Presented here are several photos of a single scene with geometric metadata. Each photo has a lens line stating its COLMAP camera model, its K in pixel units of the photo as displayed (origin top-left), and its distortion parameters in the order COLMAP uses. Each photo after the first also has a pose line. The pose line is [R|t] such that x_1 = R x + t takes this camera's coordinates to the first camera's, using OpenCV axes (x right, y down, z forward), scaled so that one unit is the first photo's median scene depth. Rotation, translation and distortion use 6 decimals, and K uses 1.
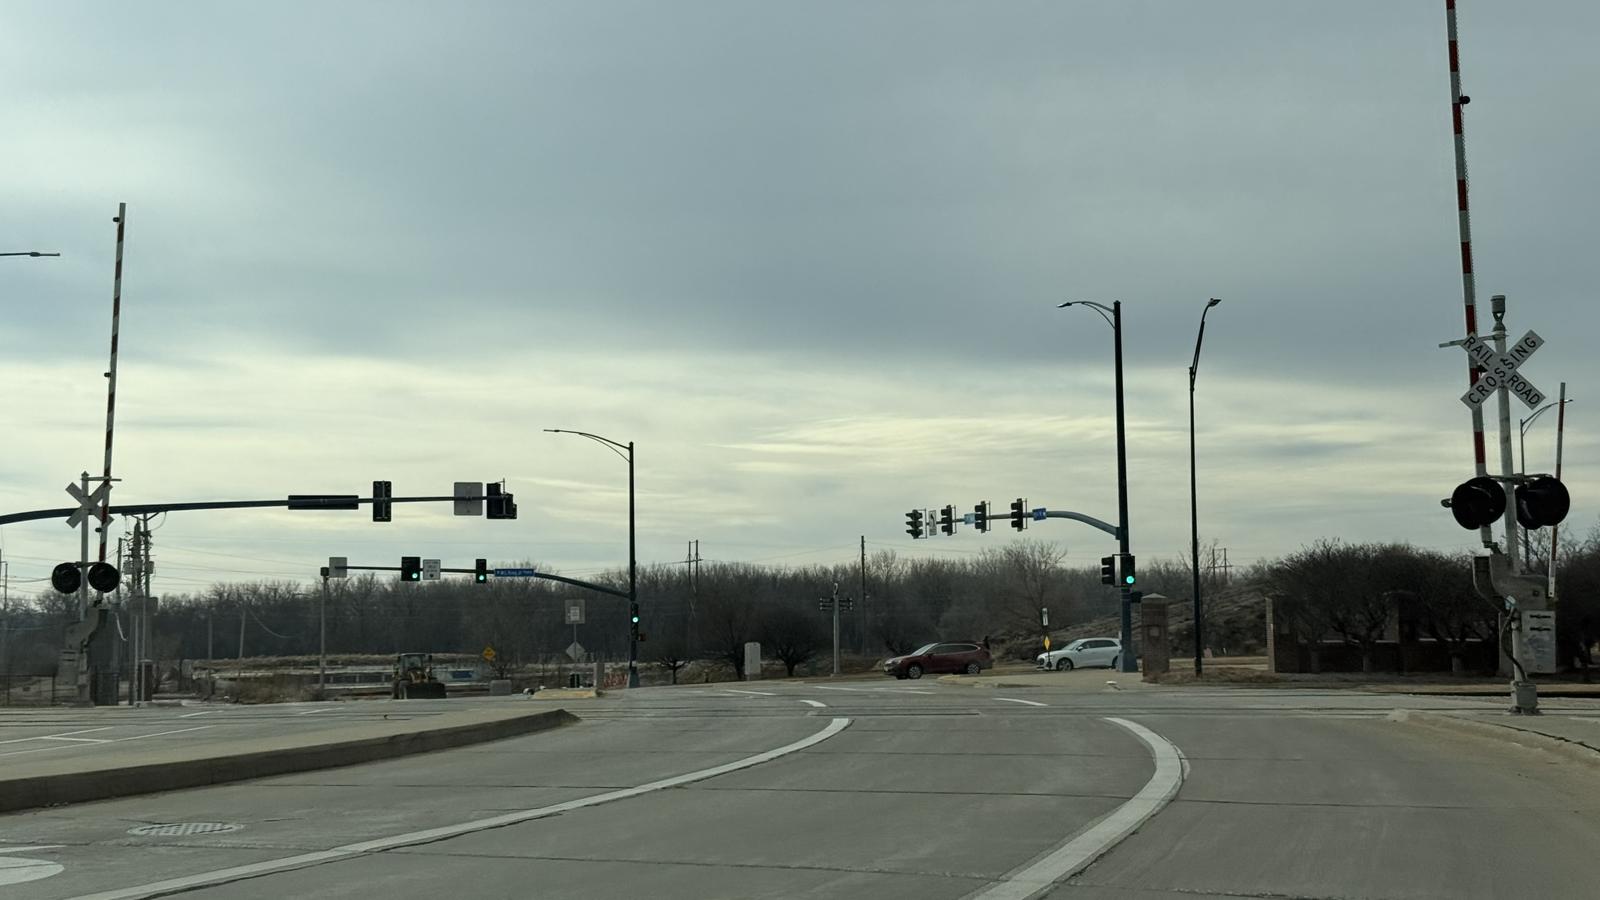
lens RADIAL K [[2215.4, 0, 800.0], [0, 2215.4, 450.0], [0, 0, 1]] dist [0.262097, -0.631822]
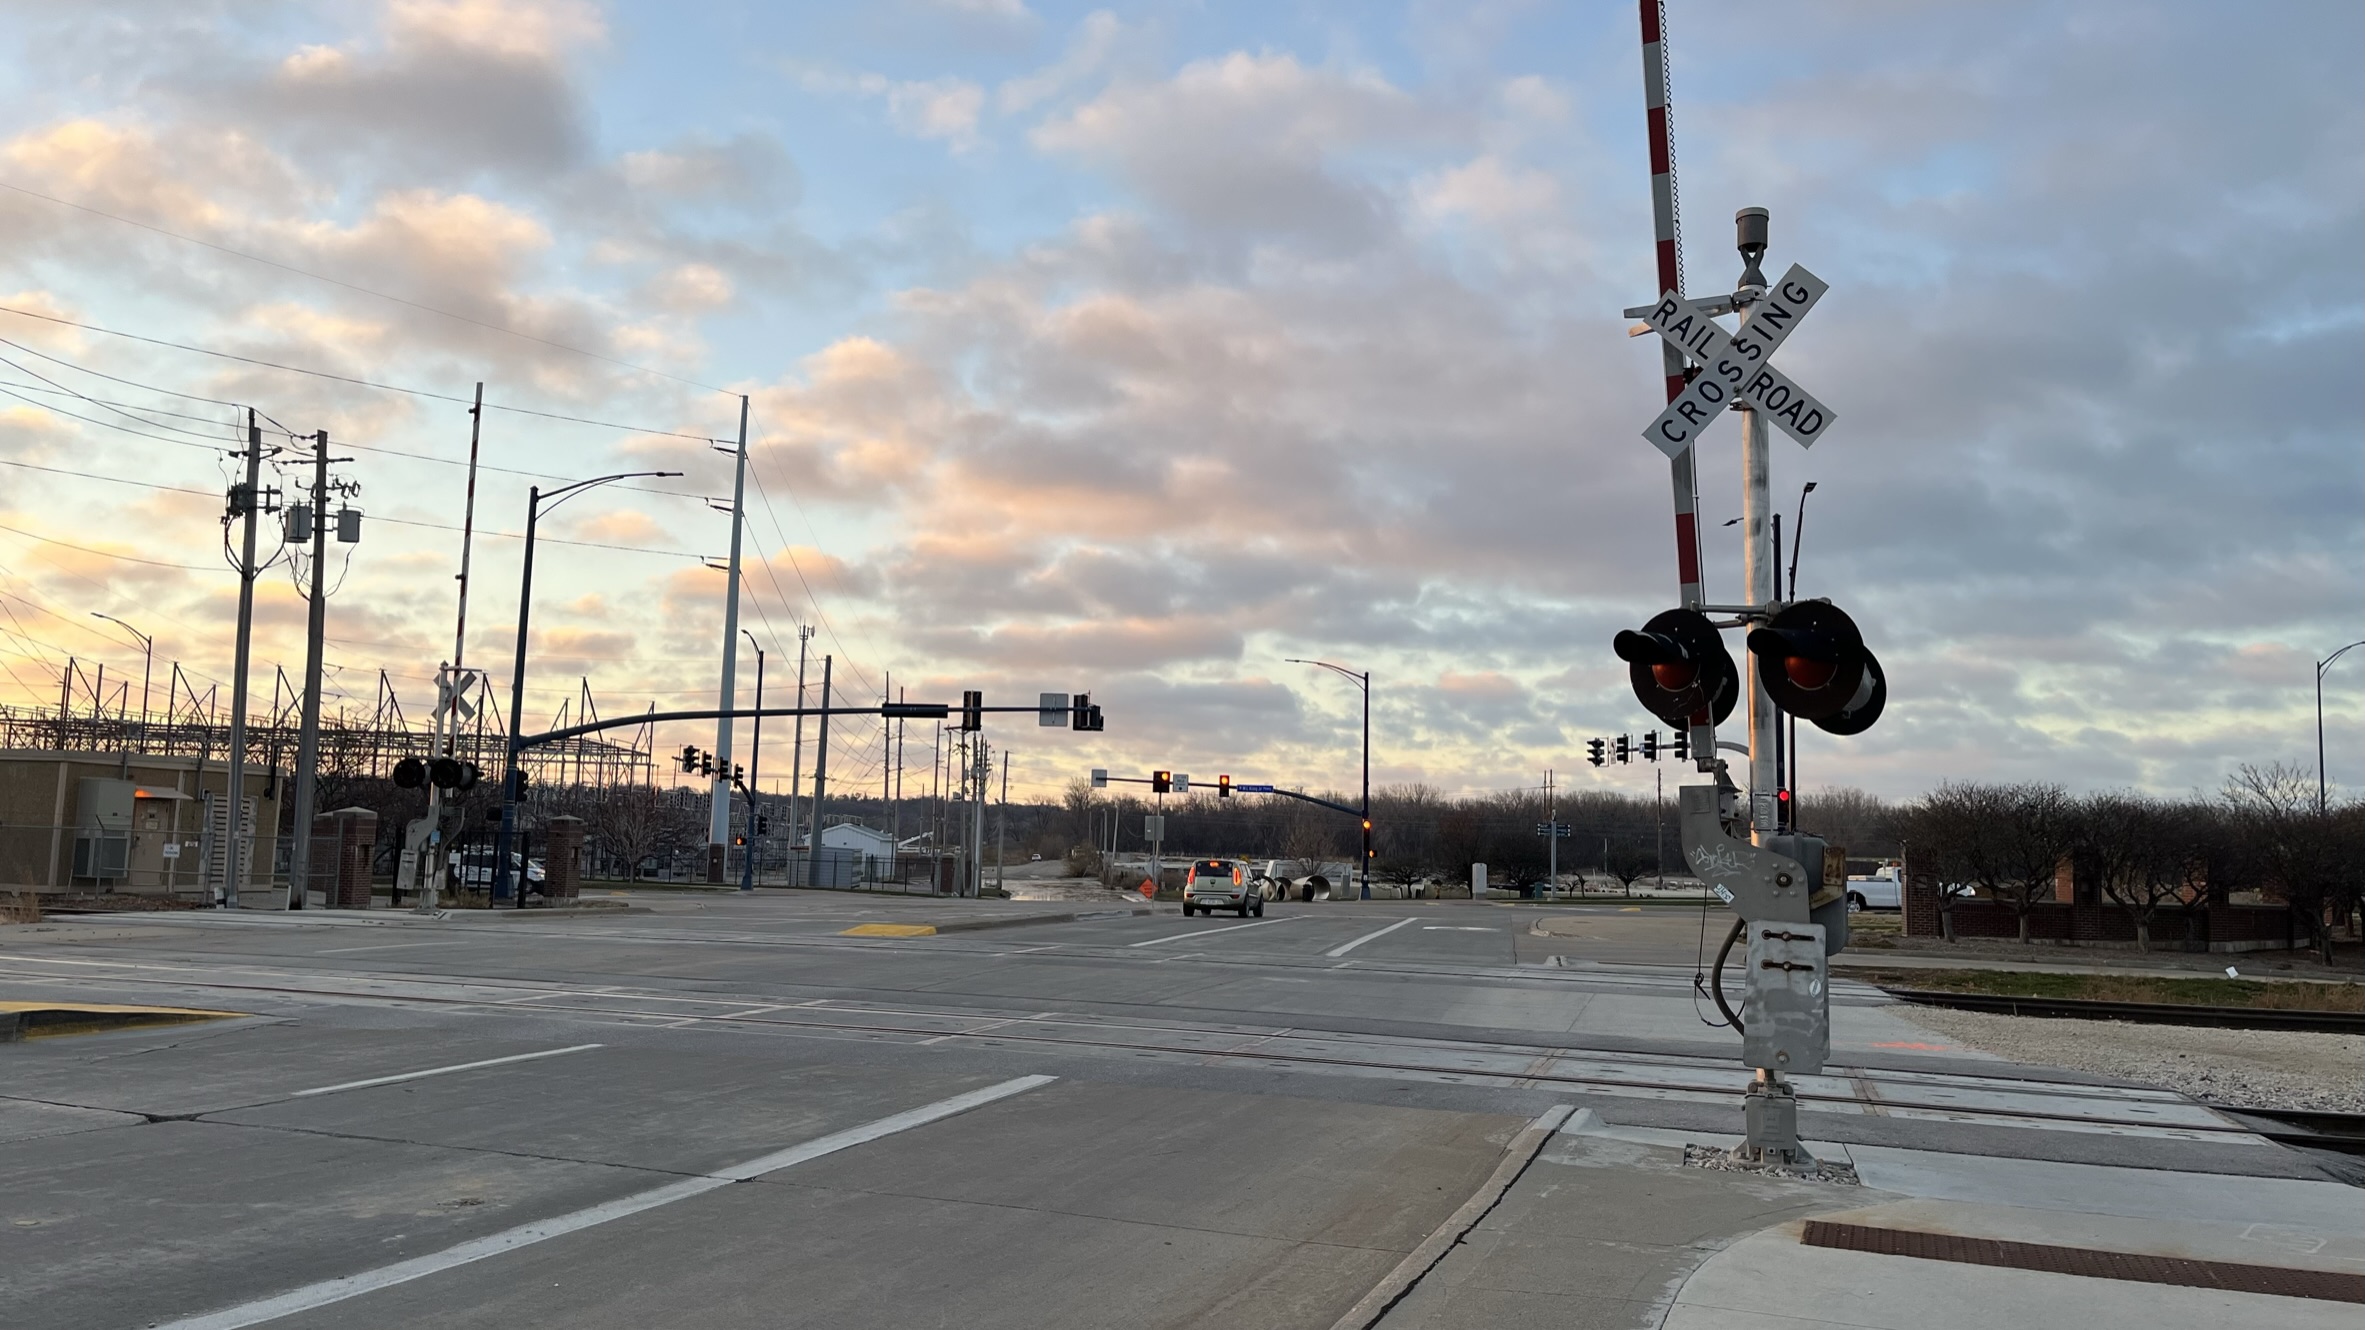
lens RADIAL K [[1759.9, 0, 1183.1], [0, 1759.9, 644.1], [0, 0, 1]] dist [0.106296, -0.110400]
pose [[0.962514, 0.009623, -0.271062, 0.133558], [-0.017332, 0.999510, -0.026060, 0.013227], [0.270678, 0.029781, 0.962209, 0.283144]]
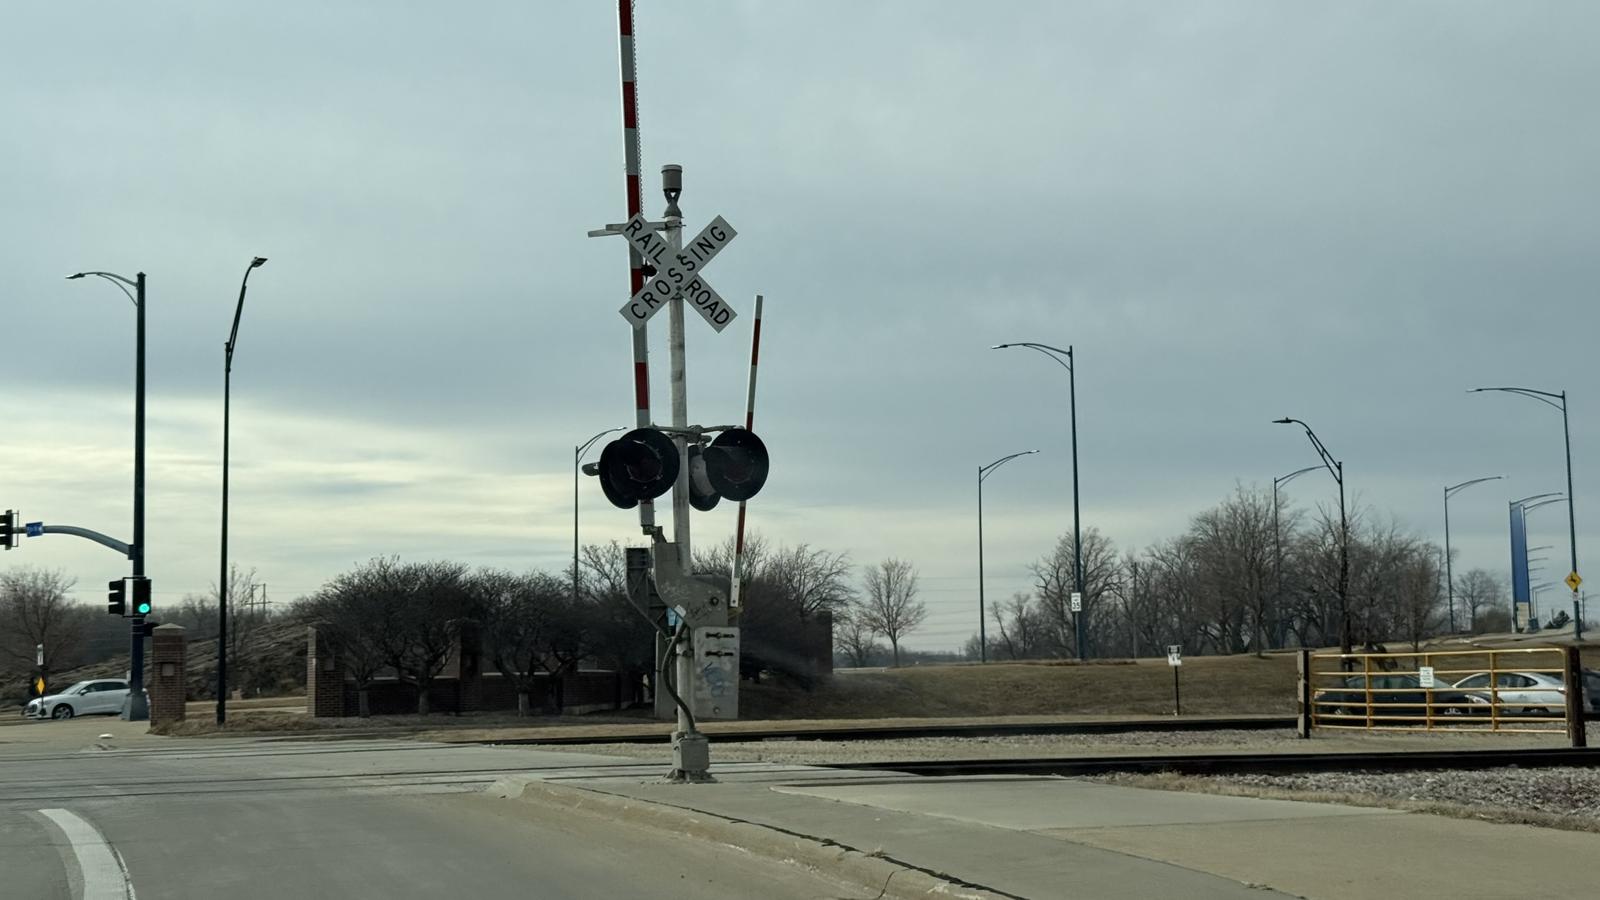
lens RADIAL K [[2215.4, 0, 800.0], [0, 2215.4, 450.0], [0, 0, 1]] dist [0.262097, -0.631822]
pose [[0.912494, 0.037800, 0.407340, 0.033128], [-0.030915, 0.999246, -0.023473, 0.014409], [-0.407920, 0.008826, 0.912975, 0.167033]]
